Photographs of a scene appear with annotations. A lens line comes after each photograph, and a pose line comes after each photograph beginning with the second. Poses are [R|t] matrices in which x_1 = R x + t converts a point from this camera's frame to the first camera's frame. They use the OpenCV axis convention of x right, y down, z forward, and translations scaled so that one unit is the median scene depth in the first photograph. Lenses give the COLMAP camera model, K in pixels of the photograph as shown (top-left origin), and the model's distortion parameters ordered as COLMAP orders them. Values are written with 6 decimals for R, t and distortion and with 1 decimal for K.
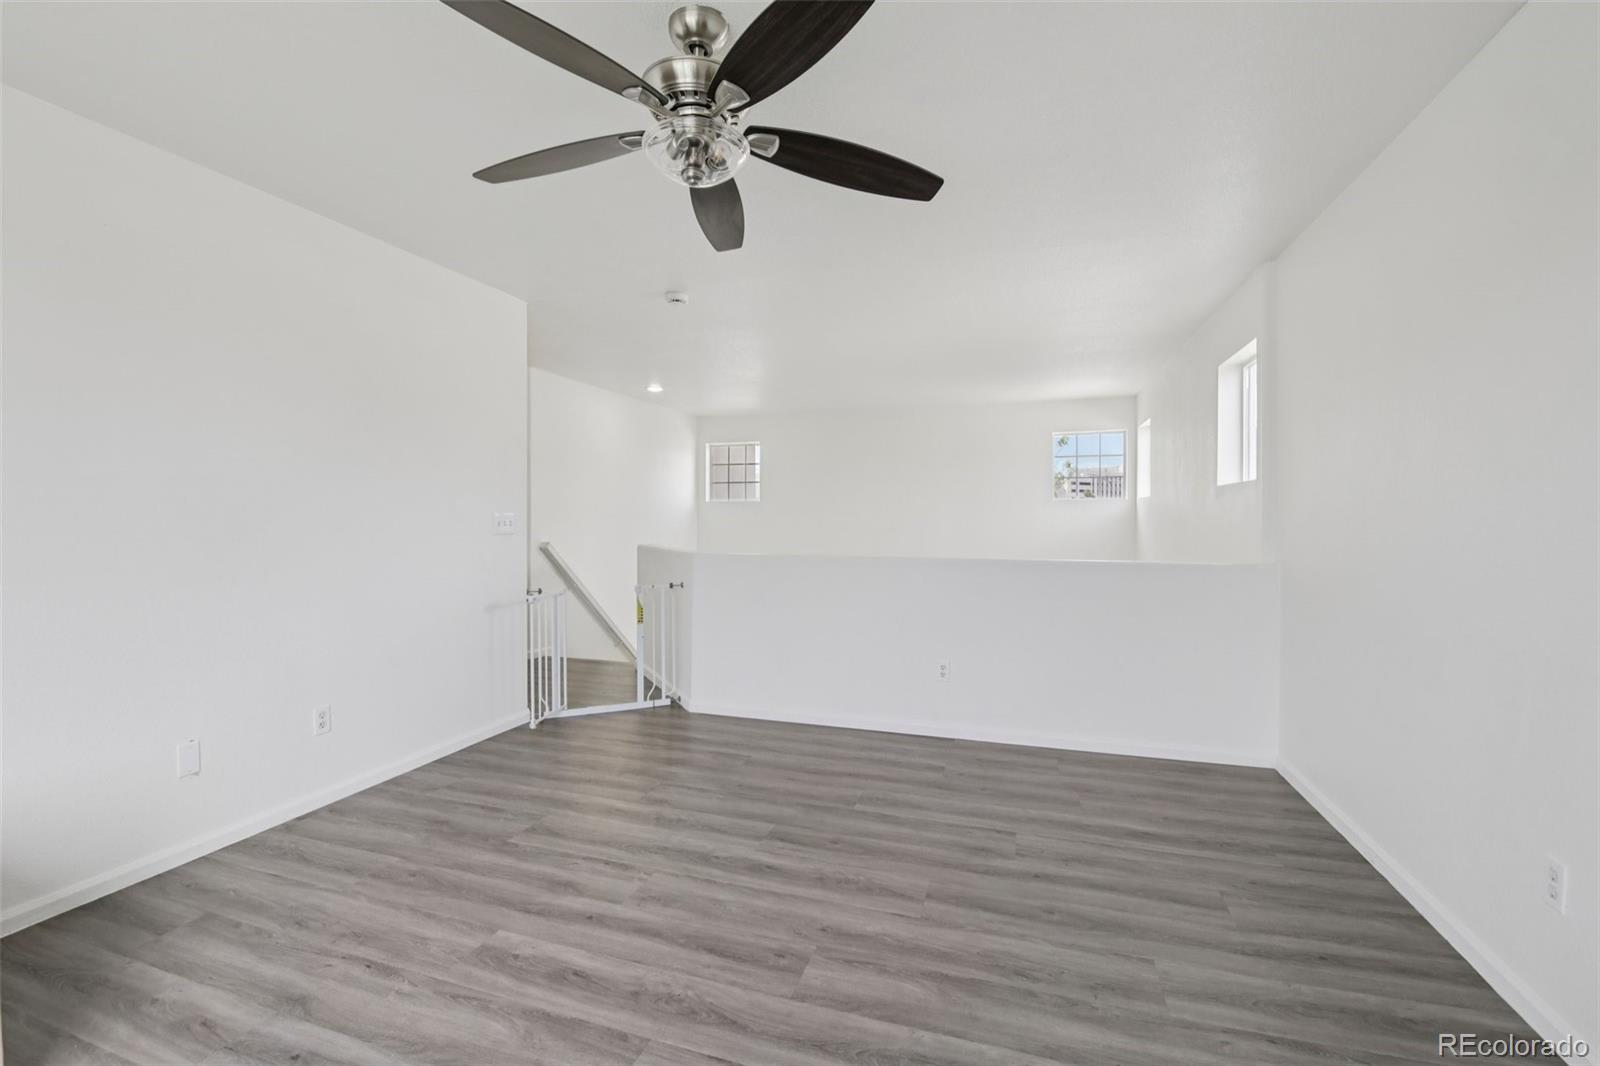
lens RADIAL K [[691.9, 0, 794.8], [0, 691.9, 522.6], [0, 0, 1]] dist [-0.003677, -0.007355]
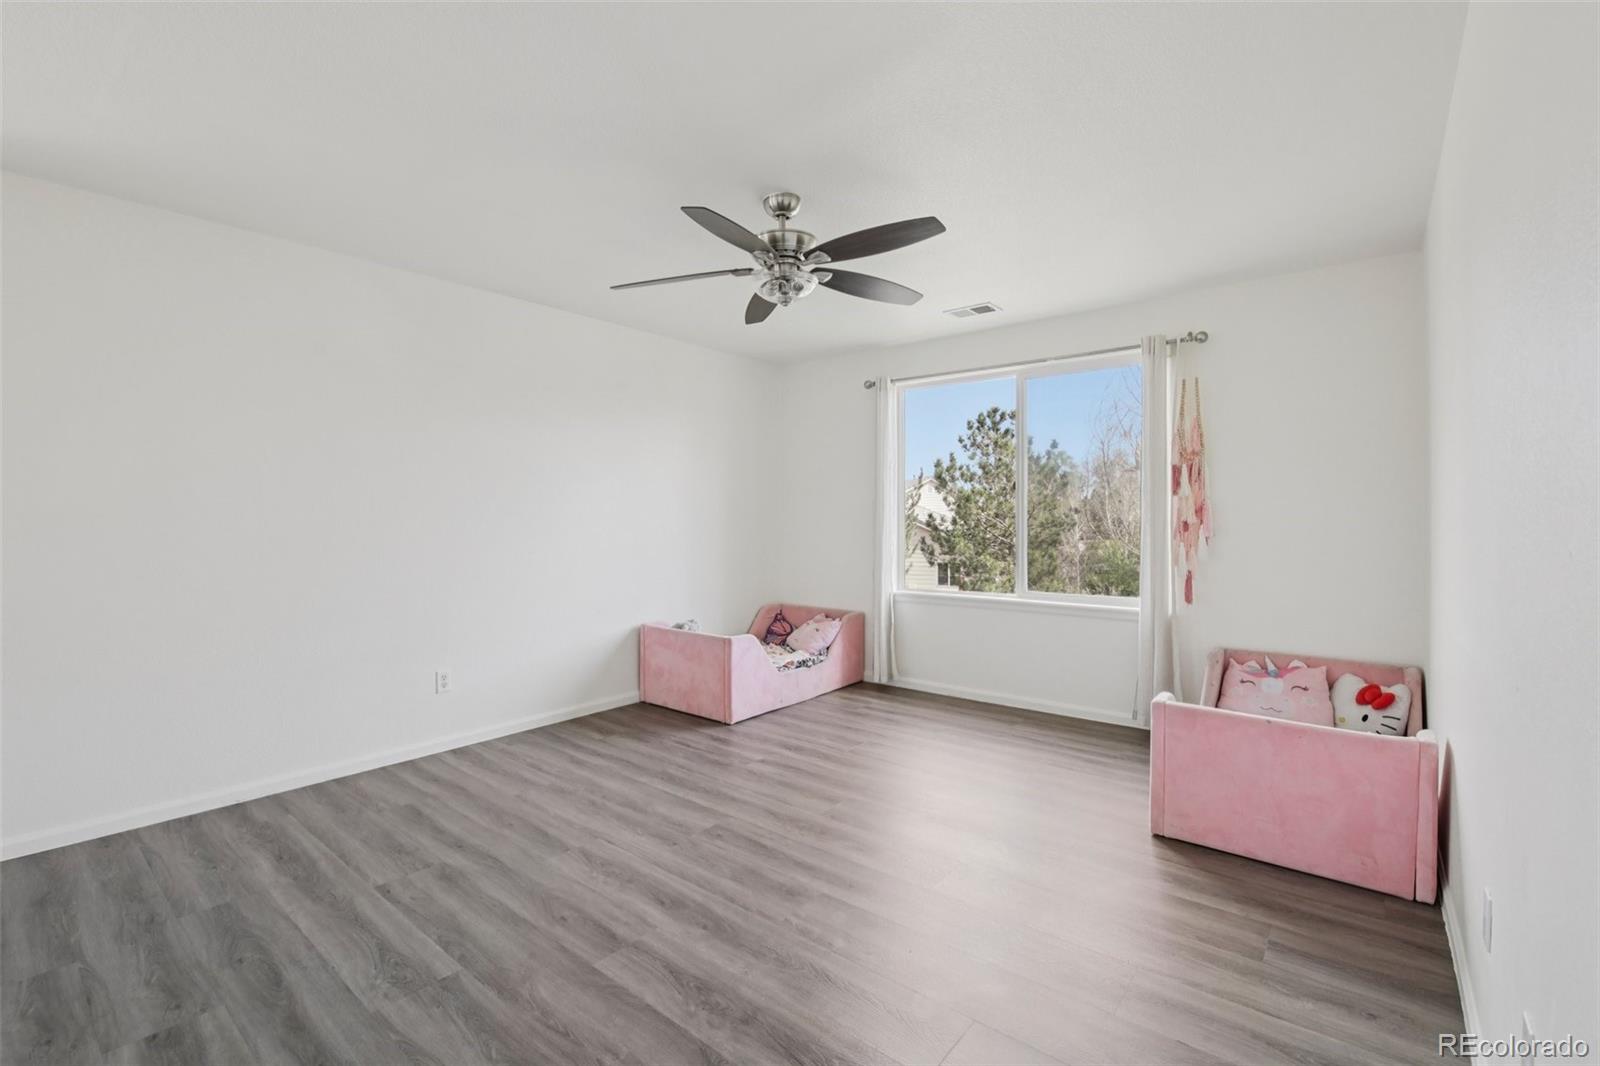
lens RADIAL K [[691.9, 0, 794.8], [0, 691.9, 522.6], [0, 0, 1]] dist [-0.003677, -0.007355]
pose [[-0.932366, -0.002164, 0.361510, -0.581731], [0.004450, 0.999838, 0.017461, -0.021857], [-0.361489, 0.017889, -0.932205, 1.955775]]
